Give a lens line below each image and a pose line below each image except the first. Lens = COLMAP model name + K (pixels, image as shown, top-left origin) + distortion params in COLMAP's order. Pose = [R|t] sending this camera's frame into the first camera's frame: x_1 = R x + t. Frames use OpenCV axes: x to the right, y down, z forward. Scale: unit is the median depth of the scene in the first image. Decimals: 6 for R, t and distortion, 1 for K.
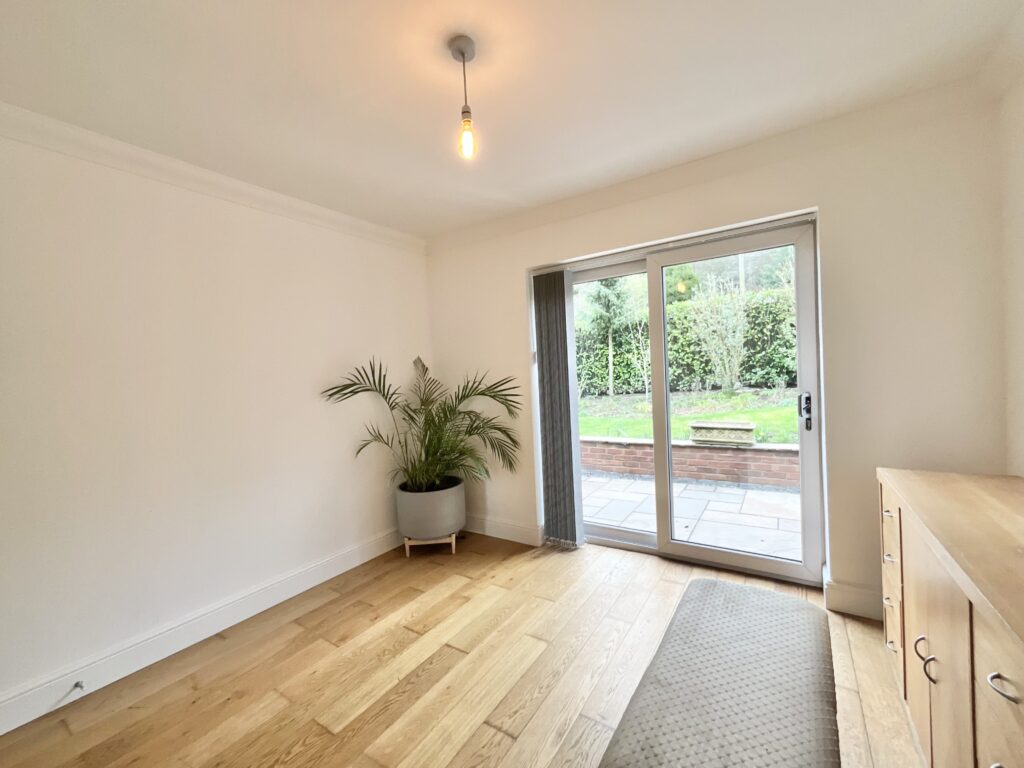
lens RADIAL K [[415.6, 0, 514.4], [0, 415.6, 385.8], [0, 0, 1]] dist [-0.003461, 0.000099]
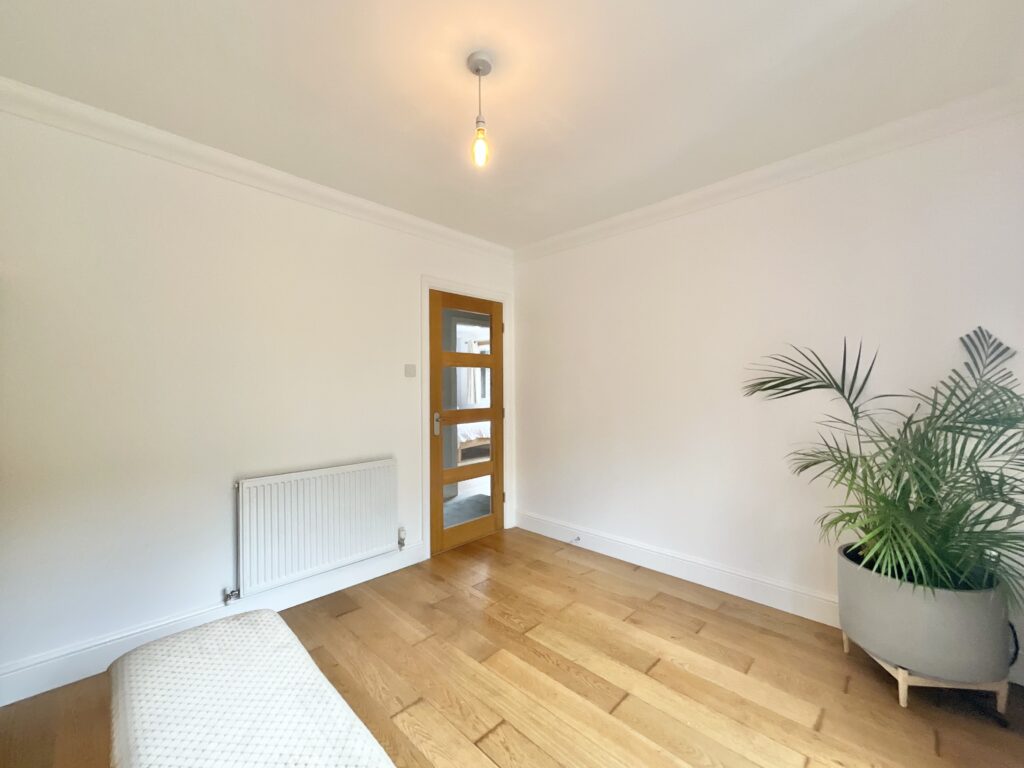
lens RADIAL K [[415.6, 0, 514.4], [0, 415.6, 385.8], [0, 0, 1]] dist [-0.003461, 0.000099]
pose [[-0.192919, 0.045982, -0.980137, 0.667002], [-0.007941, 0.998795, 0.048420, -0.031529], [0.981182, 0.017125, -0.192322, 0.929629]]
